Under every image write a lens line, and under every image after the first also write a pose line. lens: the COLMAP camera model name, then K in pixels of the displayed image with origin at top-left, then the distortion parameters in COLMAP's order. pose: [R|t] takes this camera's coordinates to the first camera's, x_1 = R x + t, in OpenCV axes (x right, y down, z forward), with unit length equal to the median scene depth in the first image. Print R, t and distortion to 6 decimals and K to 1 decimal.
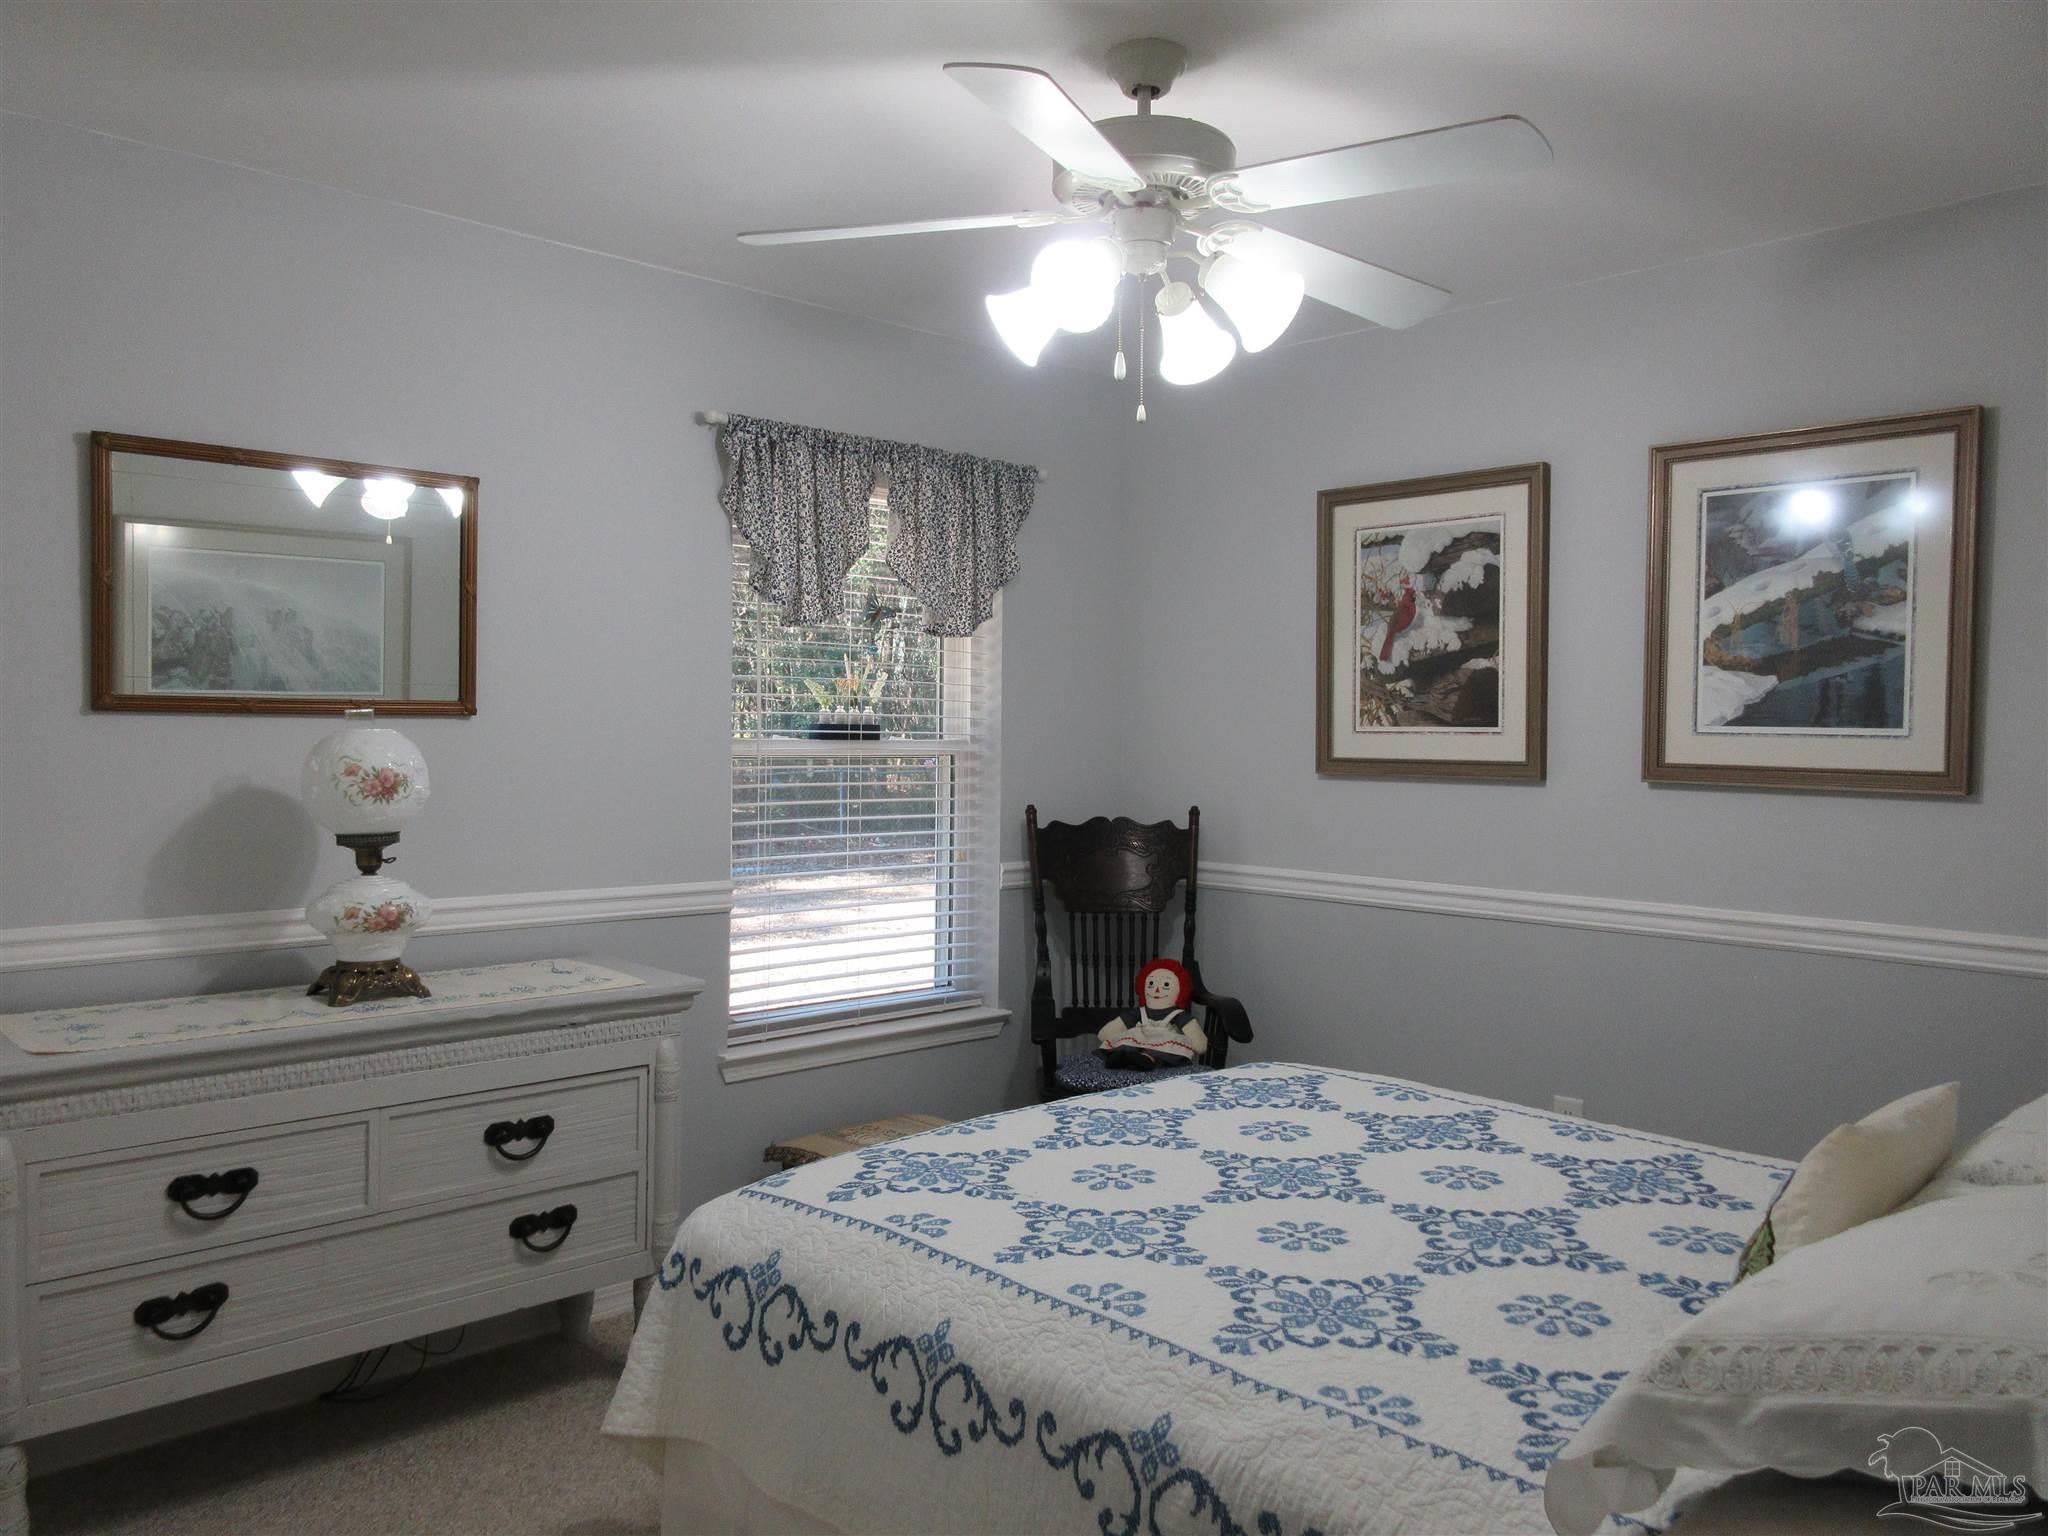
lens RADIAL K [[1544.7, 0, 1014.7], [0, 1544.7, 732.0], [0, 0, 1]] dist [0.014705, -0.018035]
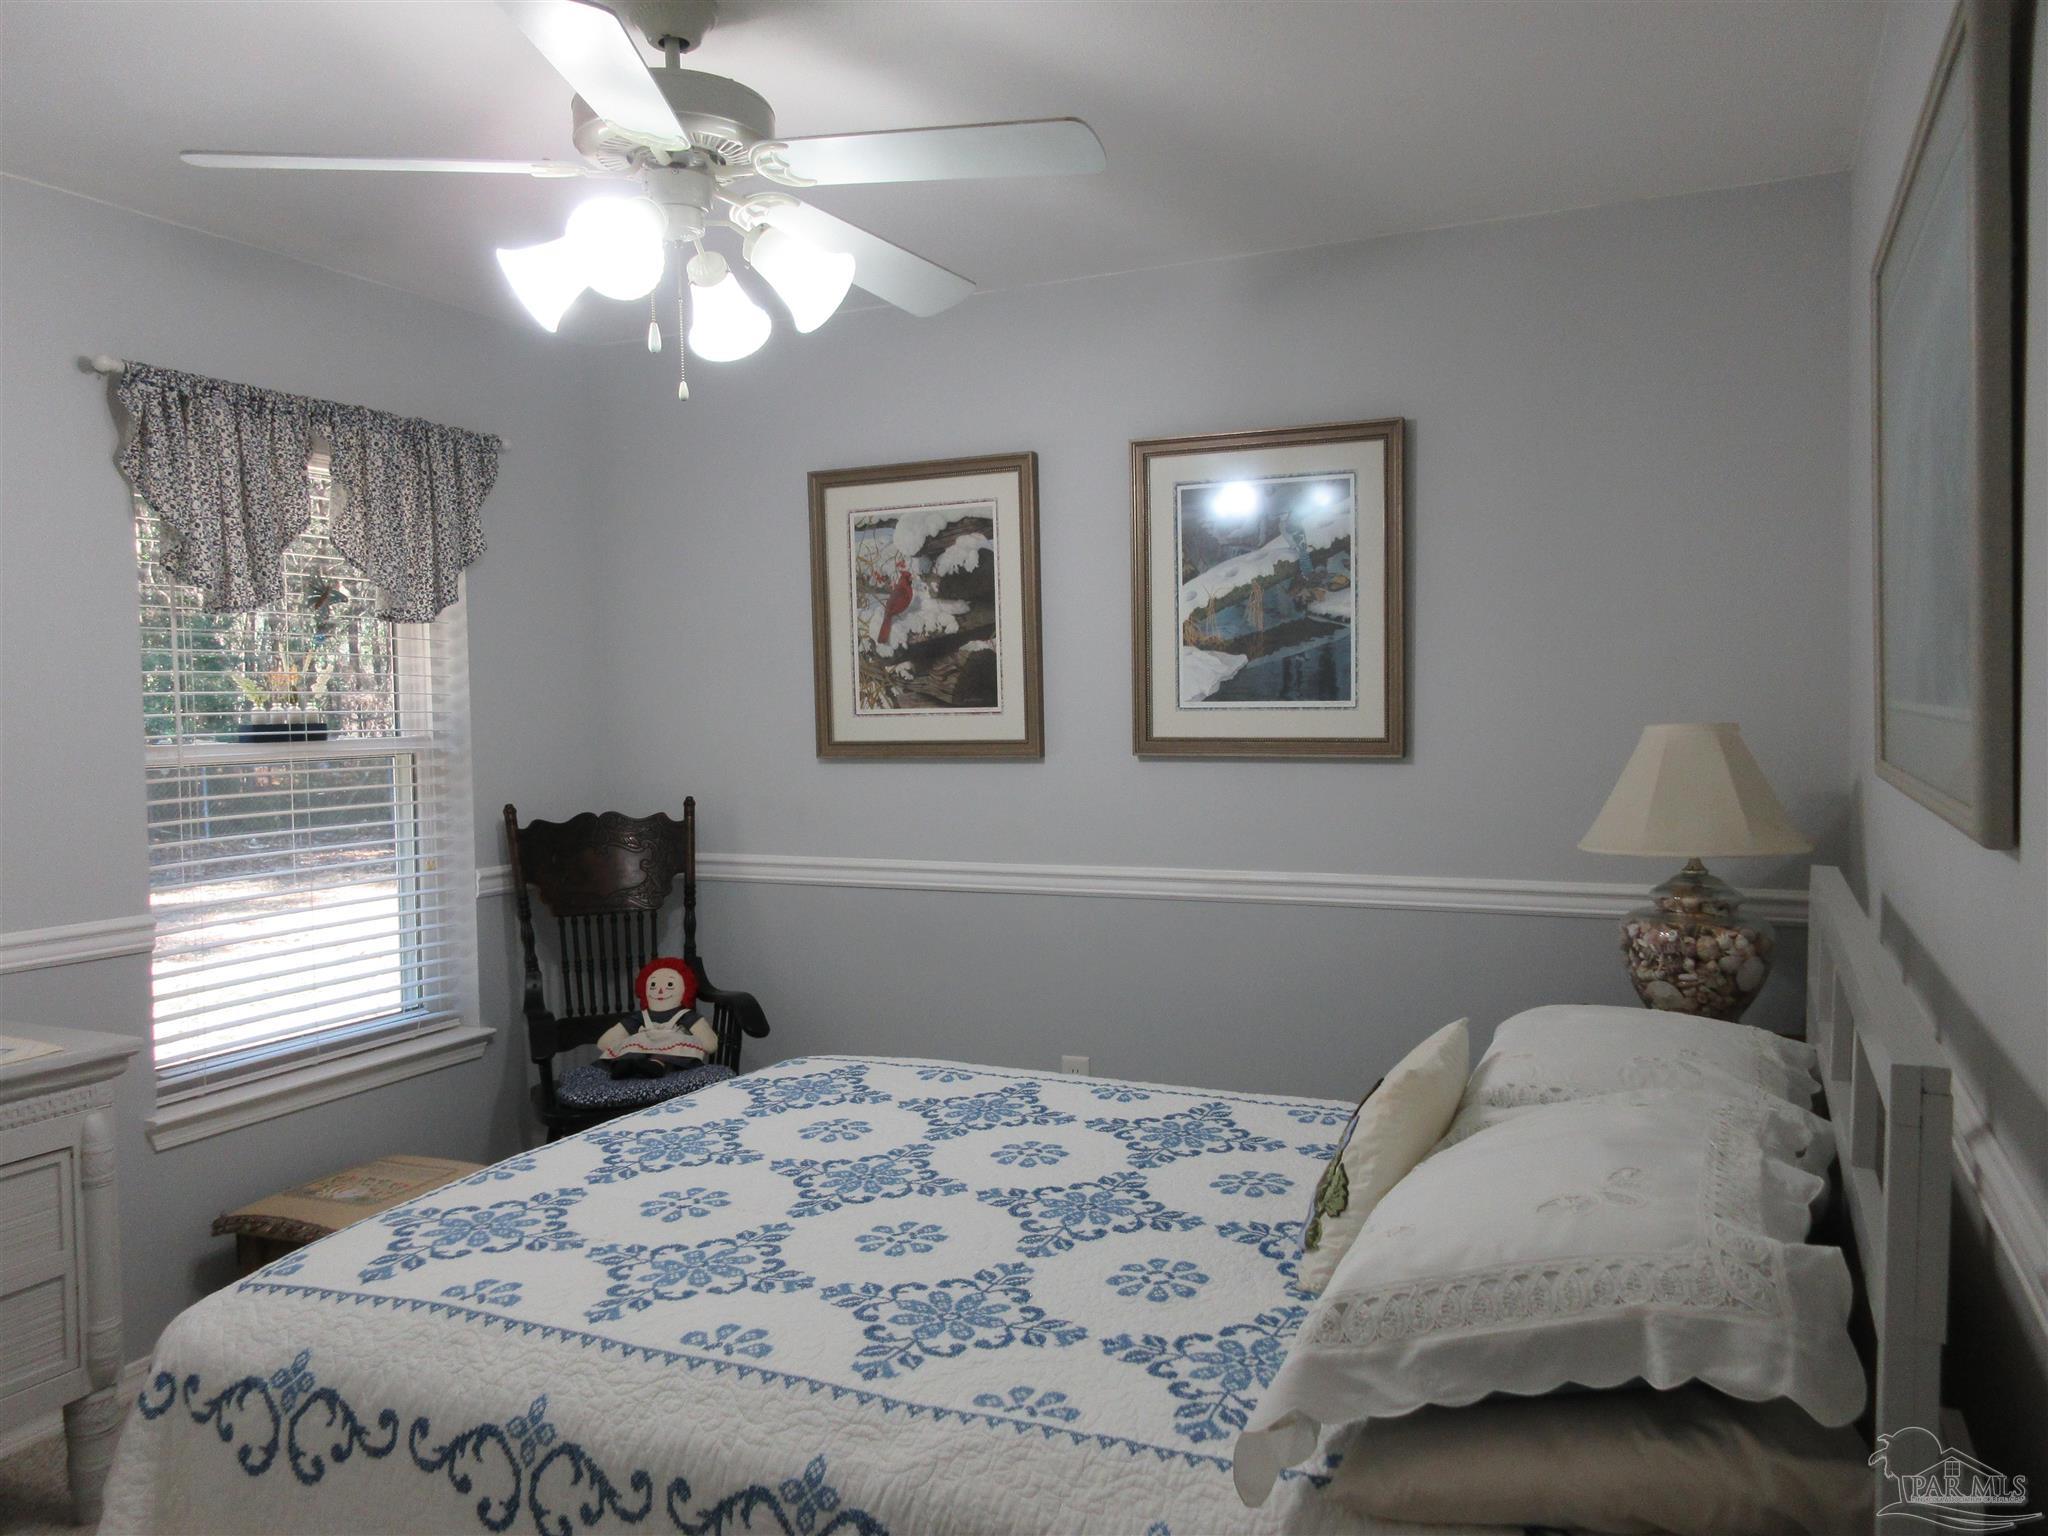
lens RADIAL K [[1544.7, 0, 1014.7], [0, 1544.7, 732.0], [0, 0, 1]] dist [0.014705, -0.018035]
pose [[0.927307, -0.036285, 0.372539, -0.088377], [0.029205, 0.999270, 0.024632, -0.016642], [-0.373161, -0.011962, 0.927690, 0.053397]]
